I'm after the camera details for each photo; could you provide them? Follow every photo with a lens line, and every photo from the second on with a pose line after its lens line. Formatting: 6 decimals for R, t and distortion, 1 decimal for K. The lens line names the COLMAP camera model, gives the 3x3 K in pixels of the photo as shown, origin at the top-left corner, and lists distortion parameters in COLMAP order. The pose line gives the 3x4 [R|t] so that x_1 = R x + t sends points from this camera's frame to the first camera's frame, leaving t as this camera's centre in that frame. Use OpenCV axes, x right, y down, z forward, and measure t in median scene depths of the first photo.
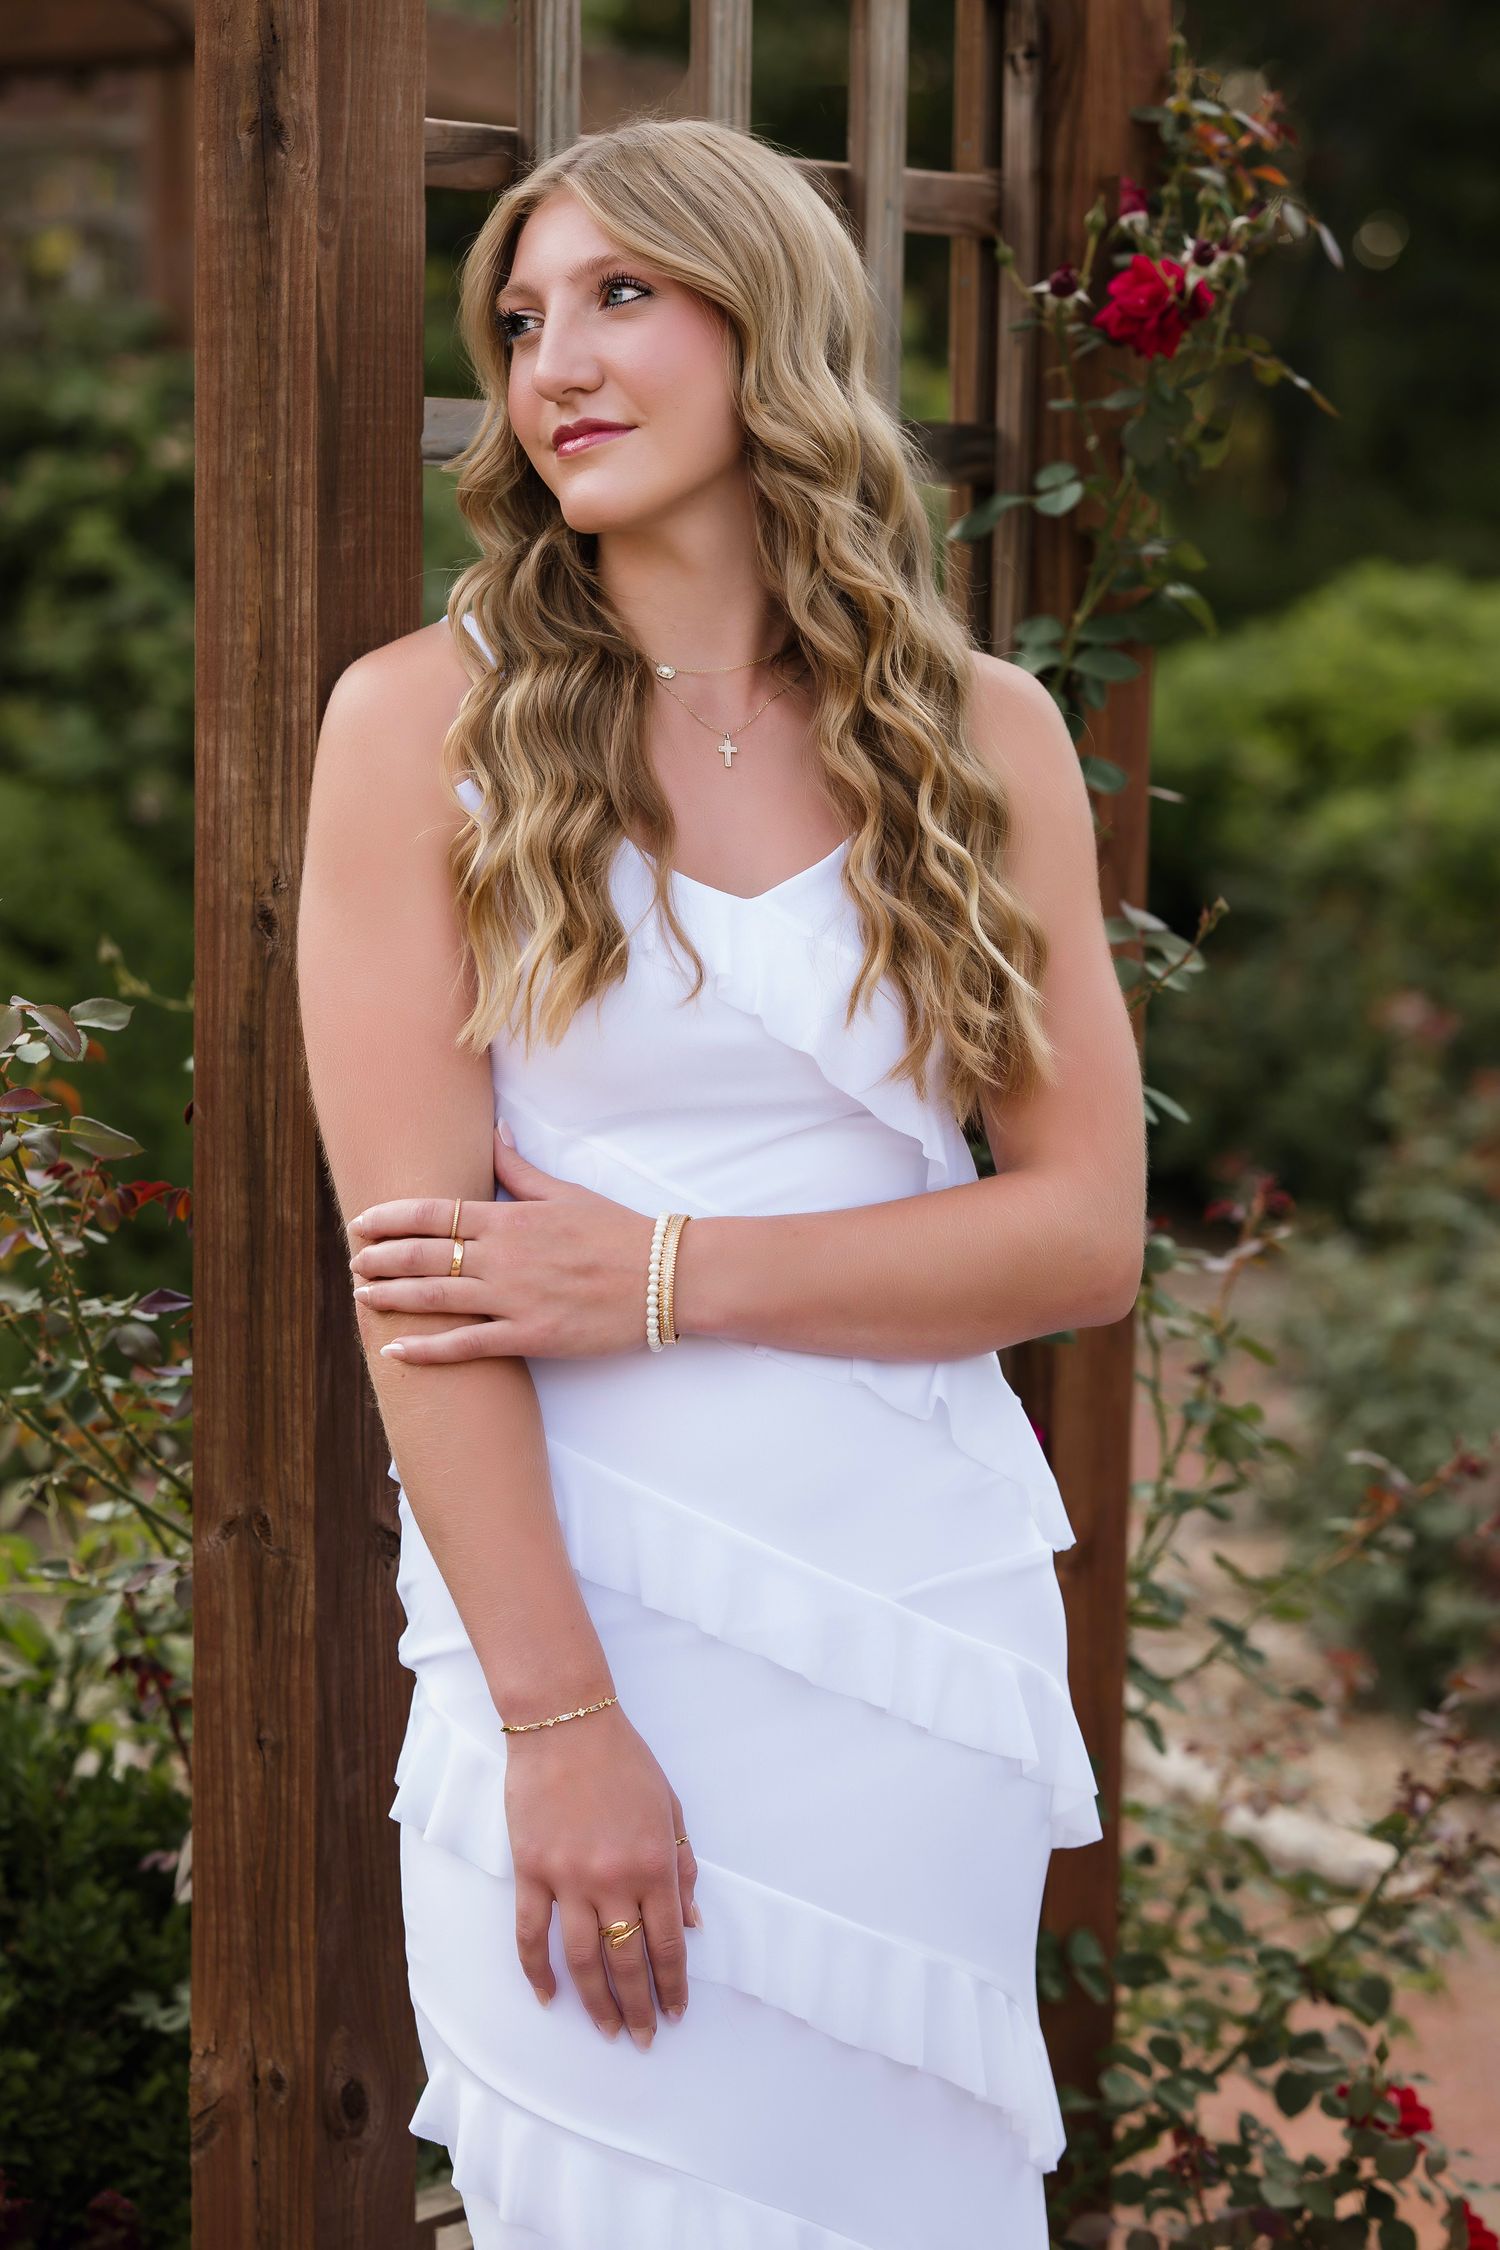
lens RADIAL K [[5725.6, 0, 750.0], [0, 5725.6, 1125.0], [0, 0, 1]] dist [-0.021863, -0.301317]
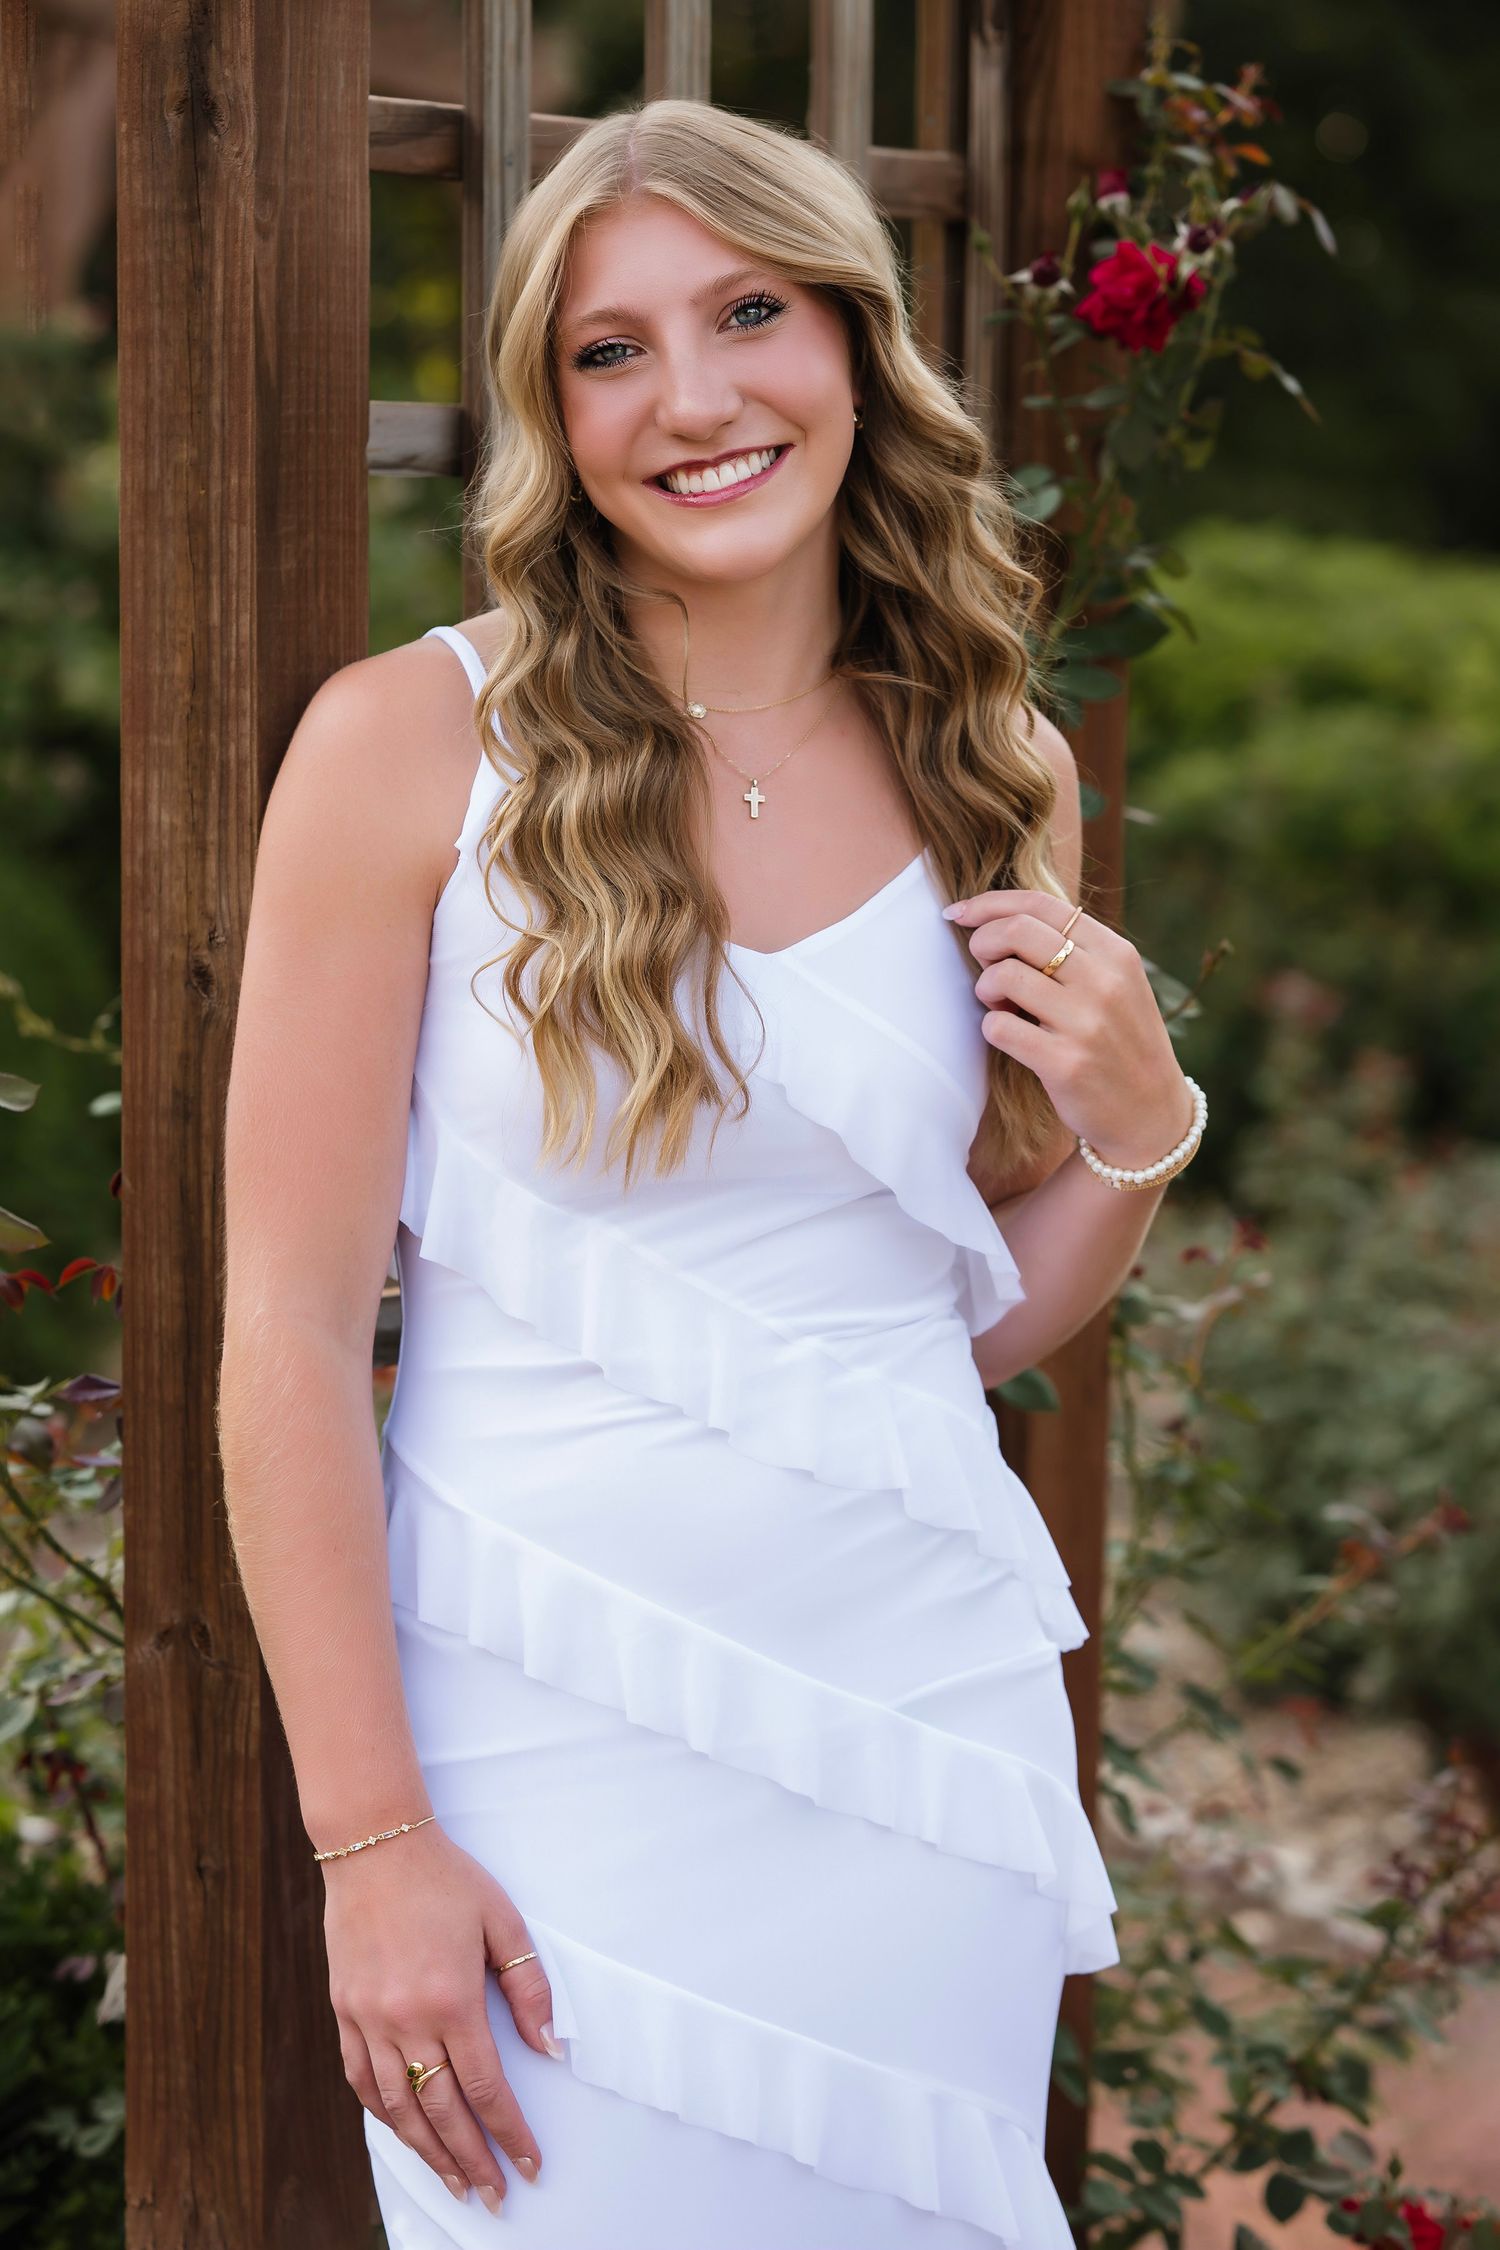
lens RADIAL K [[5545.3, 0, 749.9], [0, 5545.3, 1159.9], [0, 0, 1]] dist [0.003868, -0.536451]
pose [[0.999260, -0.006949, 0.037825, -0.030422], [0.006177, 0.999771, 0.020503, -0.023910], [-0.037959, -0.020254, 0.999074, 0.110255]]
